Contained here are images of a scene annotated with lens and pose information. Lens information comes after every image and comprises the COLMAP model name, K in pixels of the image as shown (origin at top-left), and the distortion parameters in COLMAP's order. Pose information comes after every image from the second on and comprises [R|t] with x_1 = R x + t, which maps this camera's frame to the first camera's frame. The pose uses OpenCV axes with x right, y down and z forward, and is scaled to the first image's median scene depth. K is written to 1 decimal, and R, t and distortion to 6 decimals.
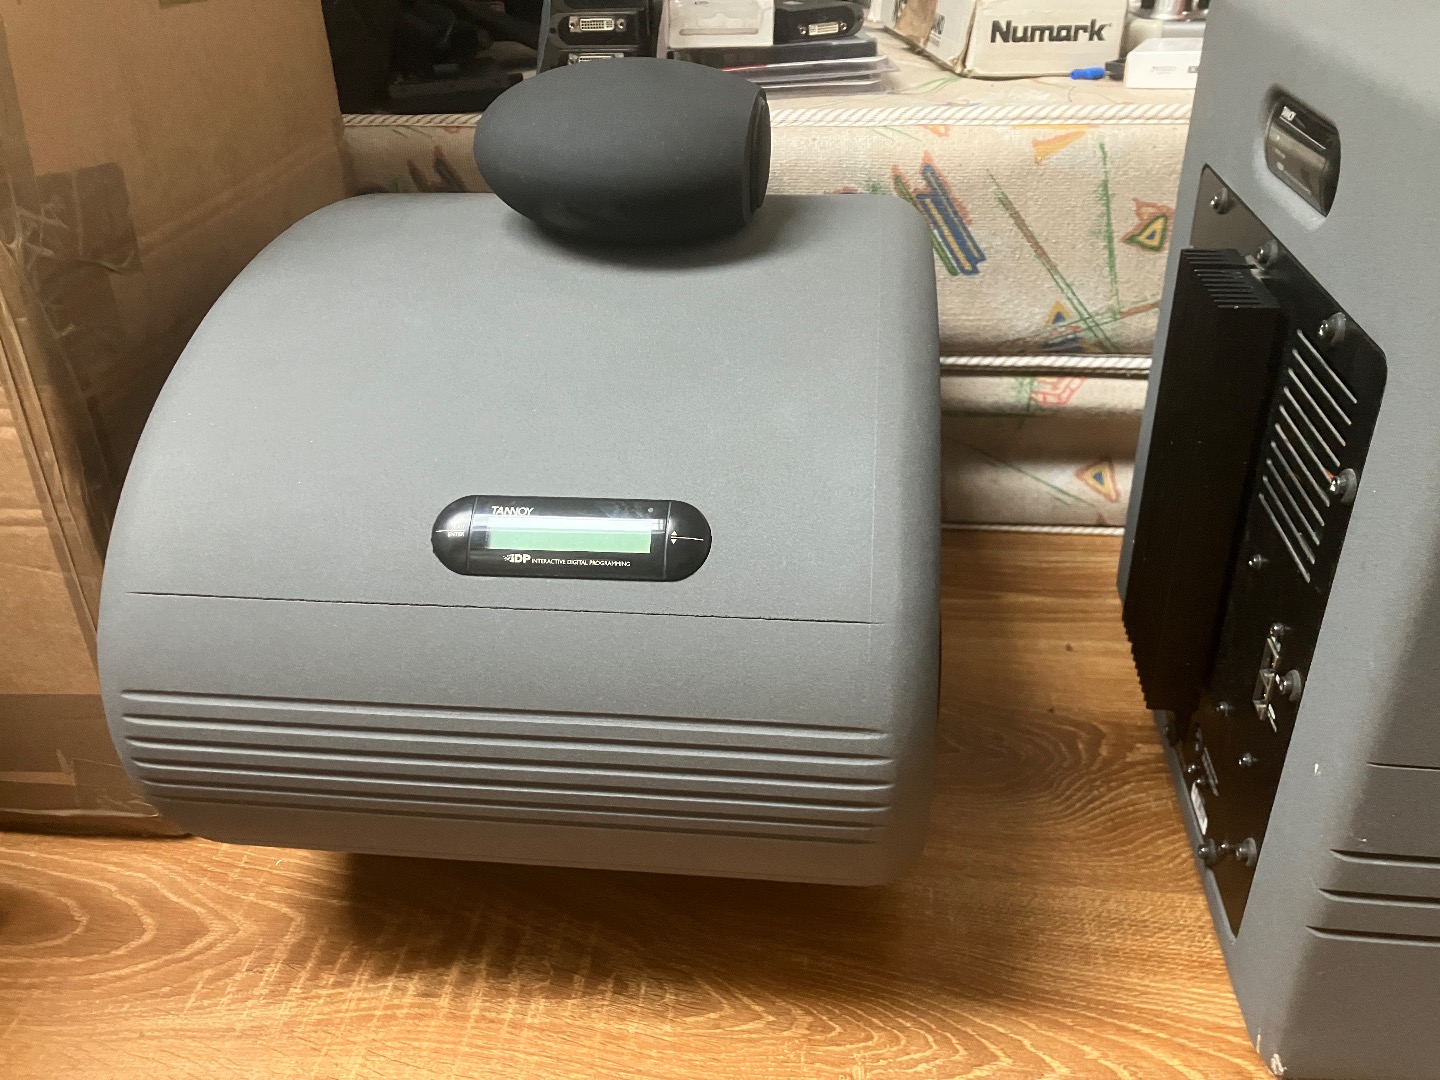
lens RADIAL K [[1169.7, 0, 716.8], [0, 1169.7, 524.3], [0, 0, 1]] dist [0.017595, -0.023787]
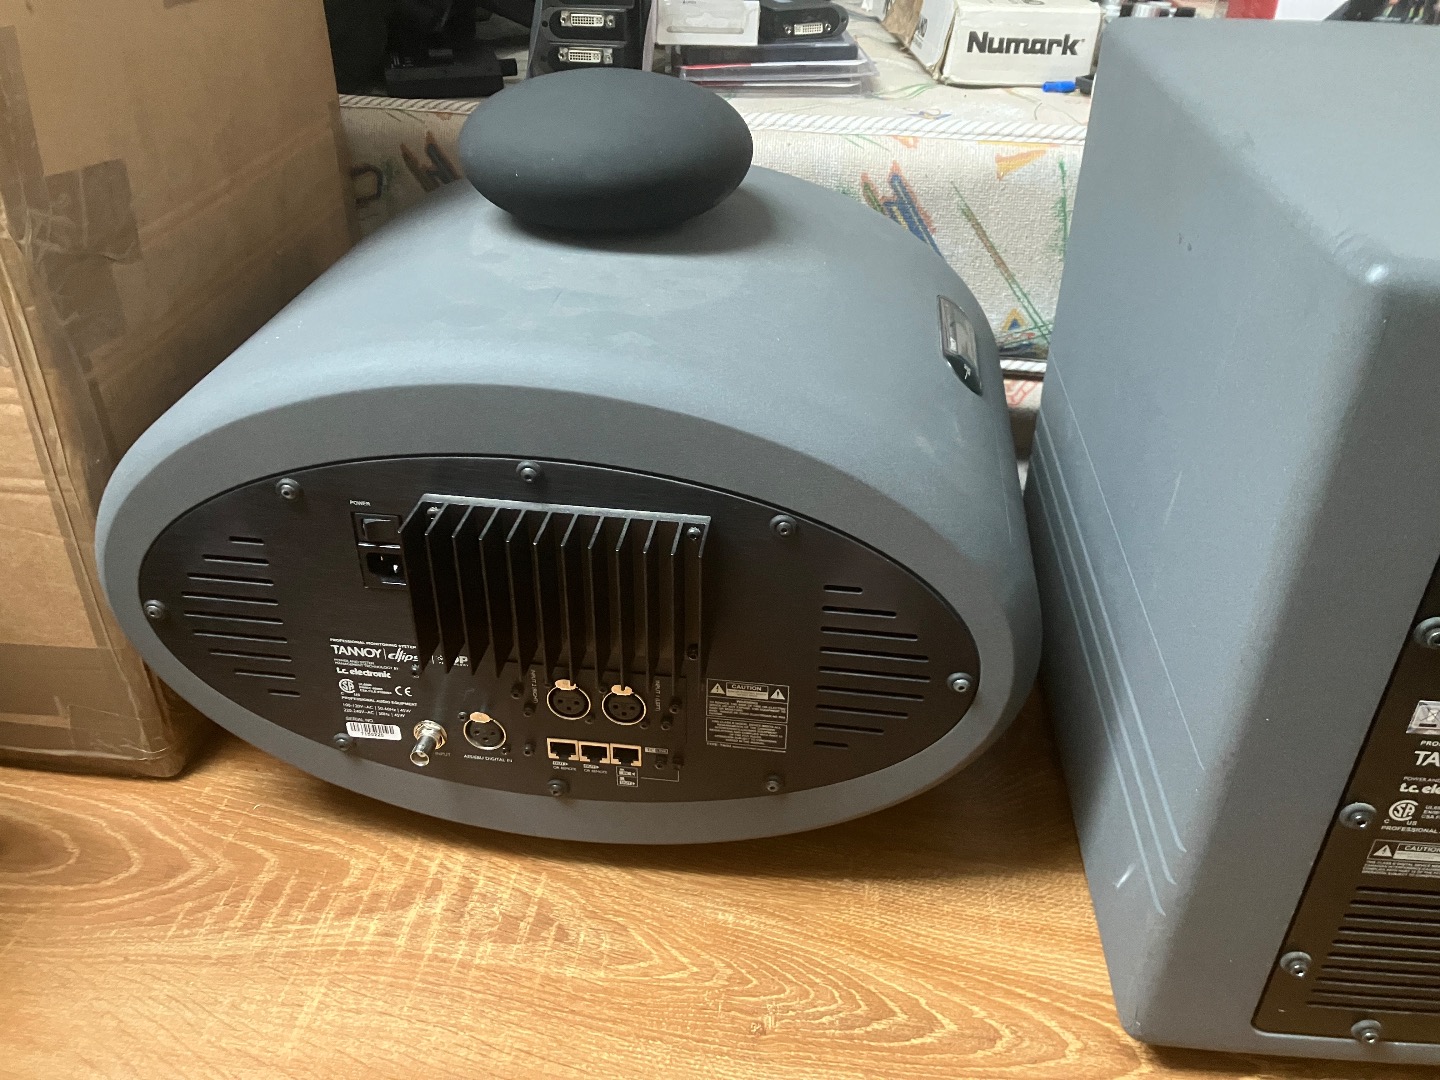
lens RADIAL K [[1169.7, 0, 717.8], [0, 1169.7, 525.3], [0, 0, 1]] dist [0.017595, -0.023787]
pose [[0.998962, 0.045451, 0.003068, 0.041398], [-0.045546, 0.997810, 0.047973, -0.047173], [-0.000881, -0.048063, 0.998844, -0.079387]]
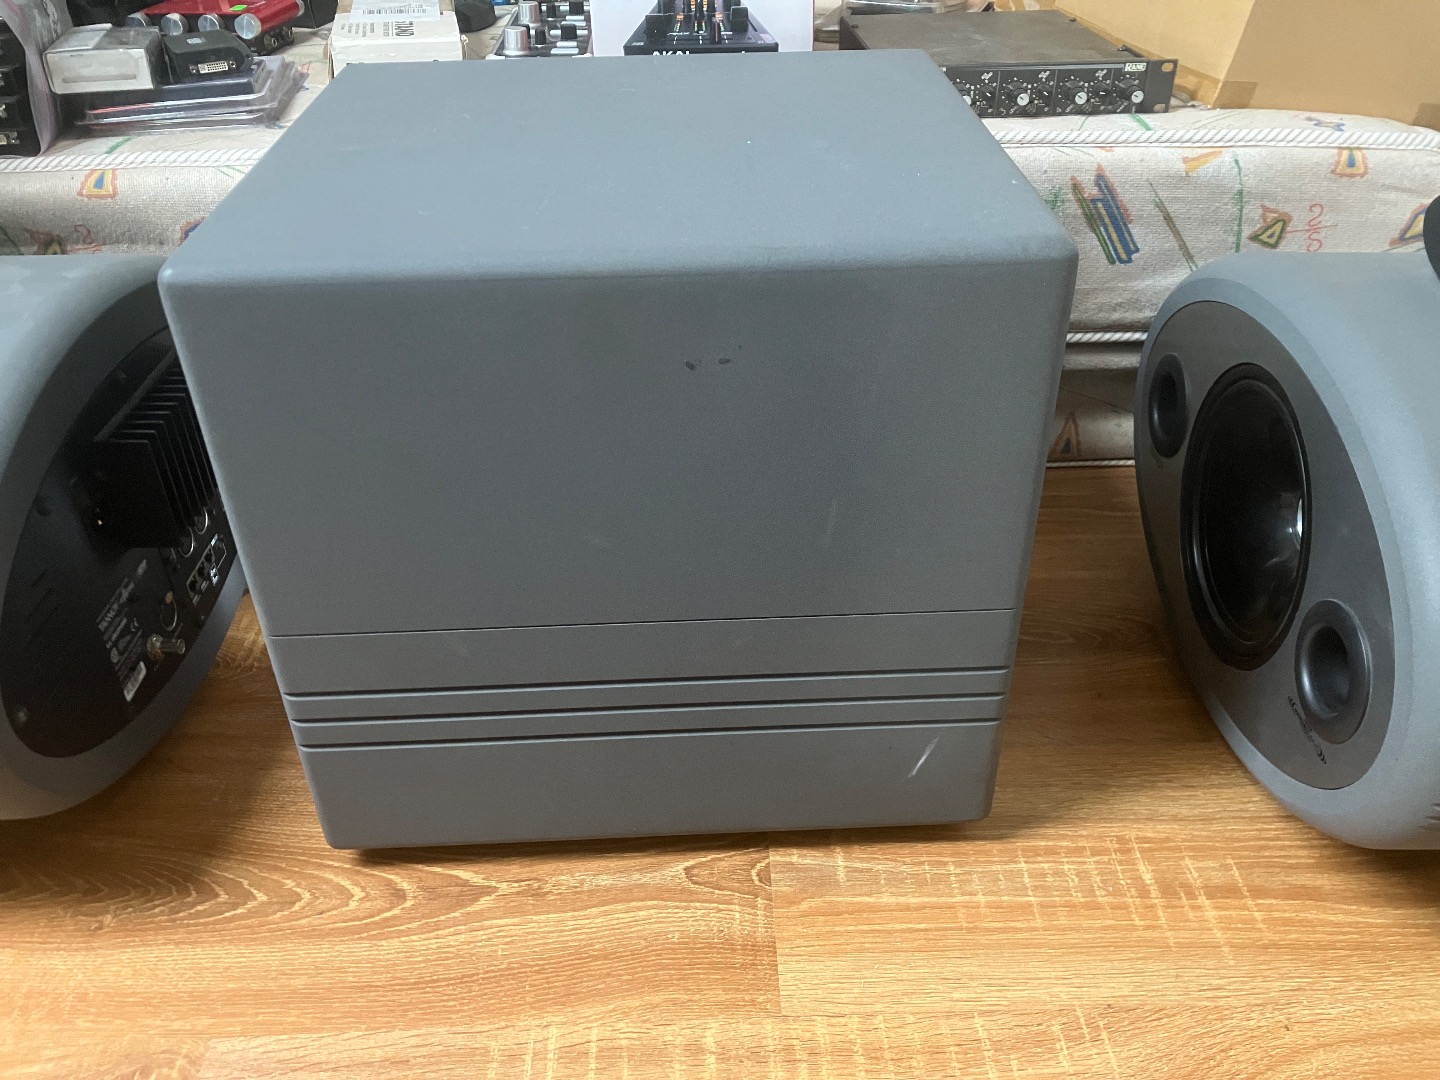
lens RADIAL K [[1169.7, 0, 735.0], [0, 1169.7, 526.2], [0, 0, 1]] dist [0.017595, -0.023787]
pose [[0.987092, -0.075256, 0.141372, 0.595479], [0.064935, 0.994971, 0.076260, -0.038739], [-0.146400, -0.066096, 0.987015, -0.372501]]
